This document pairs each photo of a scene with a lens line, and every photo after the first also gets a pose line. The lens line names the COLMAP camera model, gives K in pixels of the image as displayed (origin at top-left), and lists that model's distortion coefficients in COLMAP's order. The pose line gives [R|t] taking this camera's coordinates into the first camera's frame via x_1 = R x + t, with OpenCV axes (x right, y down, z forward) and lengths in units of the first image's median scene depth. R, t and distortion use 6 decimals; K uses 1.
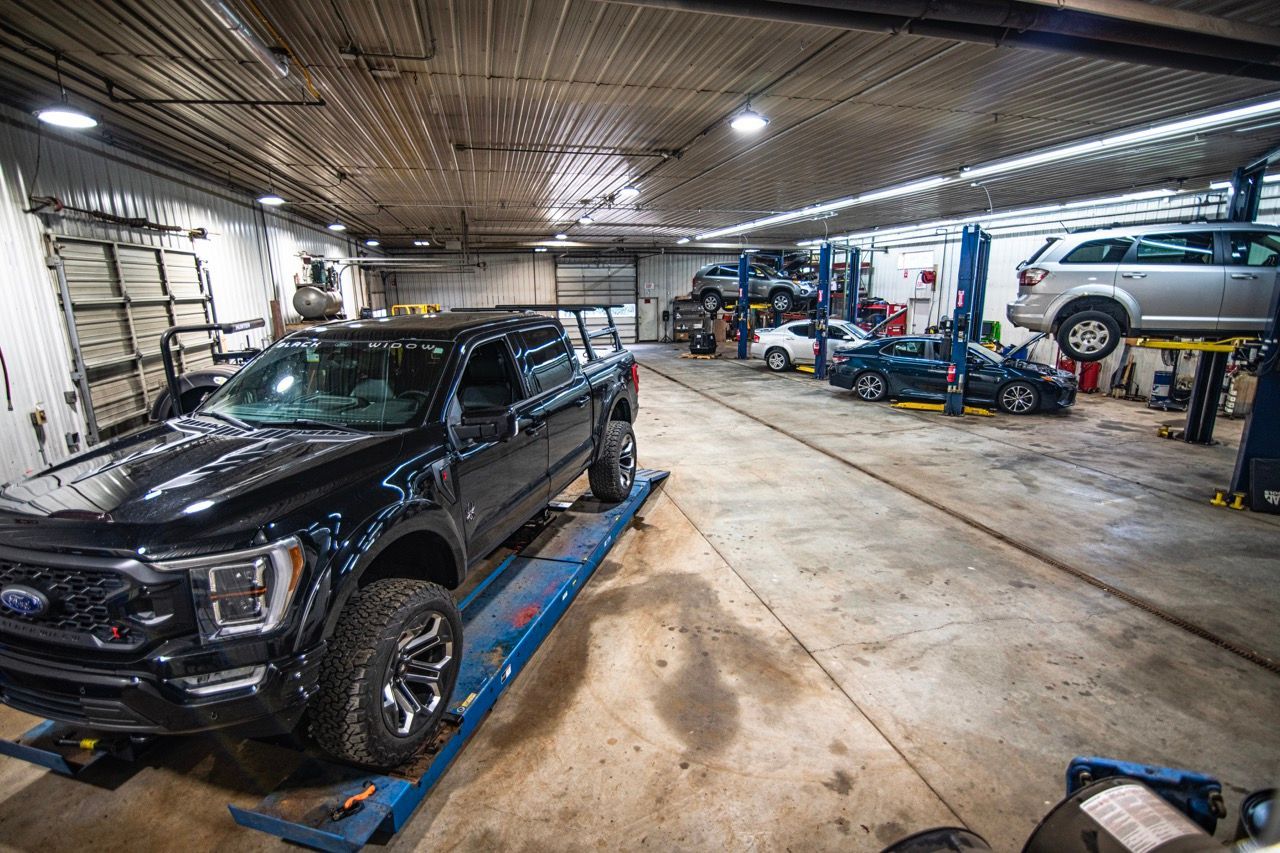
lens RADIAL K [[593.0, 0, 642.8], [0, 593.0, 421.1], [0, 0, 1]] dist [-0.025059, 0.003676]
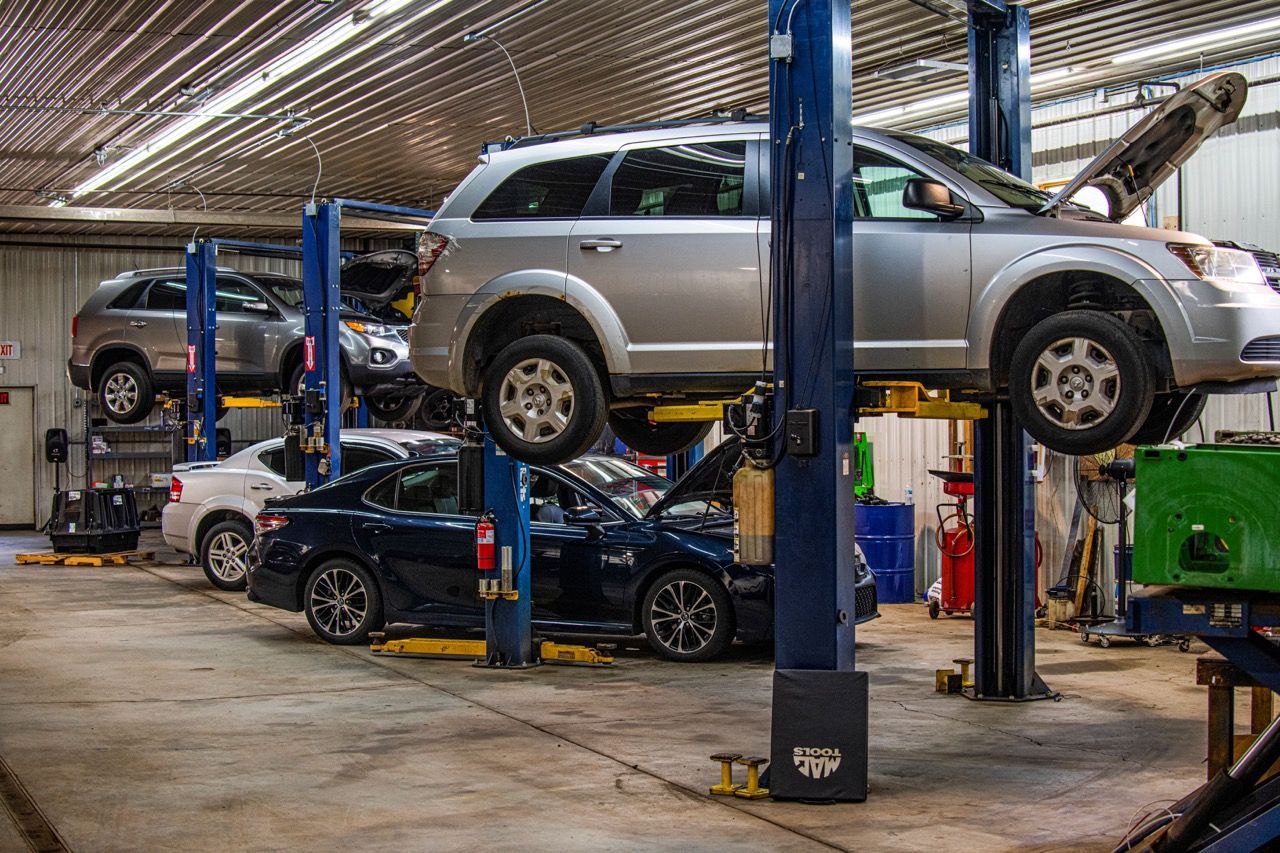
lens RADIAL K [[2168.3, 0, 640.0], [0, 2168.3, 426.5], [0, 0, 1]] dist [-0.194966, -0.049352]
pose [[0.988005, 0.005509, 0.154322, 0.266394], [0.026673, 0.978253, -0.205692, 0.075714], [-0.152099, 0.207341, 0.966372, -0.177156]]
